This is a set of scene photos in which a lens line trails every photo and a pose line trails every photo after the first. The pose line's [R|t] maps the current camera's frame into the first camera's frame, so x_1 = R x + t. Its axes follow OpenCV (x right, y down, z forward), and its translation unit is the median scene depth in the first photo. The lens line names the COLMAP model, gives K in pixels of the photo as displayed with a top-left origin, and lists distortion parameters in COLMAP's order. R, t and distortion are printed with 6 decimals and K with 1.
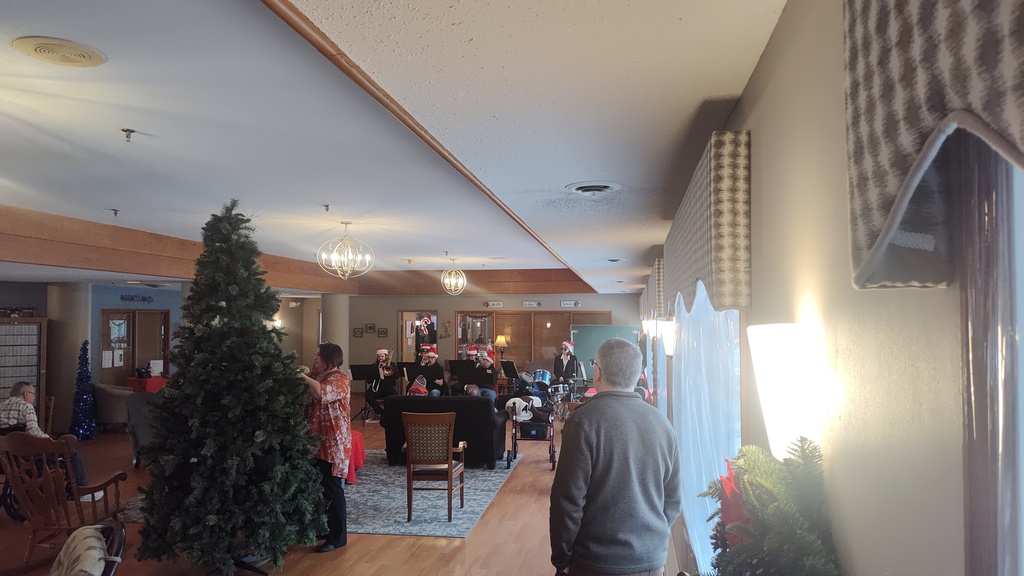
lens RADIAL K [[695.8, 0, 509.1], [0, 695.8, 308.6], [0, 0, 1]] dist [0.029586, -0.038328]
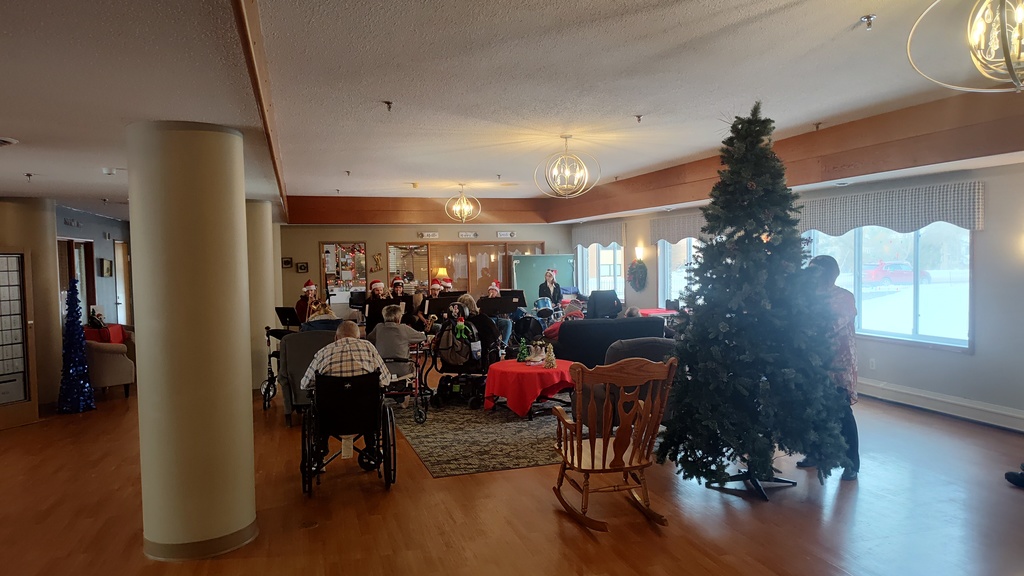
lens RADIAL K [[695.8, 0, 518.2], [0, 695.8, 280.9], [0, 0, 1]] dist [0.029586, -0.038328]
pose [[0.889193, -0.029849, 0.456557, -0.359421], [0.008861, 0.998806, 0.048042, 0.012095], [-0.457446, -0.038673, 0.888396, 0.094844]]
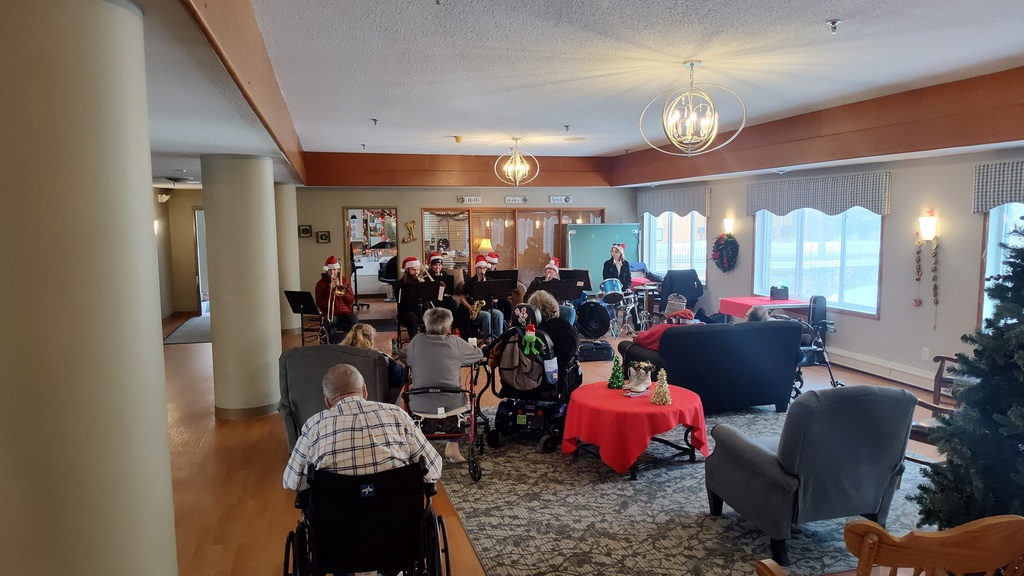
lens RADIAL K [[695.8, 0, 521.7], [0, 695.8, 286.3], [0, 0, 1]] dist [0.029586, -0.038328]
pose [[0.906091, -0.046729, 0.420495, -0.321973], [-0.000889, 0.993669, 0.112340, 0.002896], [-0.423082, -0.102164, 0.900313, 0.237168]]
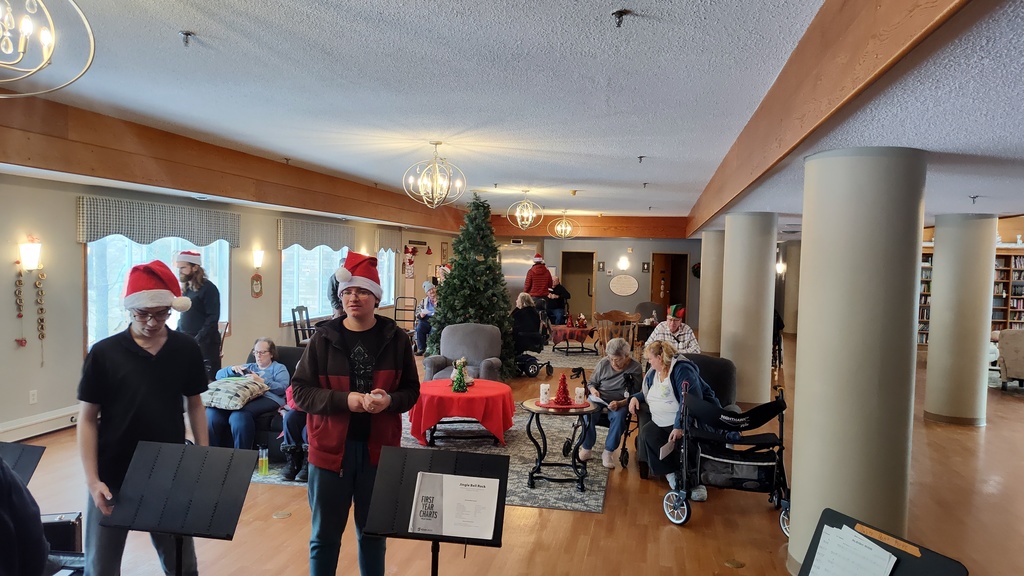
lens RADIAL K [[695.8, 0, 470.2], [0, 695.8, 283.8], [0, 0, 1]] dist [0.029586, -0.038328]
pose [[-0.993783, -0.037127, 0.104963, -0.202796], [-0.035265, 0.999187, 0.019543, 0.013660], [-0.105603, 0.015720, -0.994284, 0.807886]]
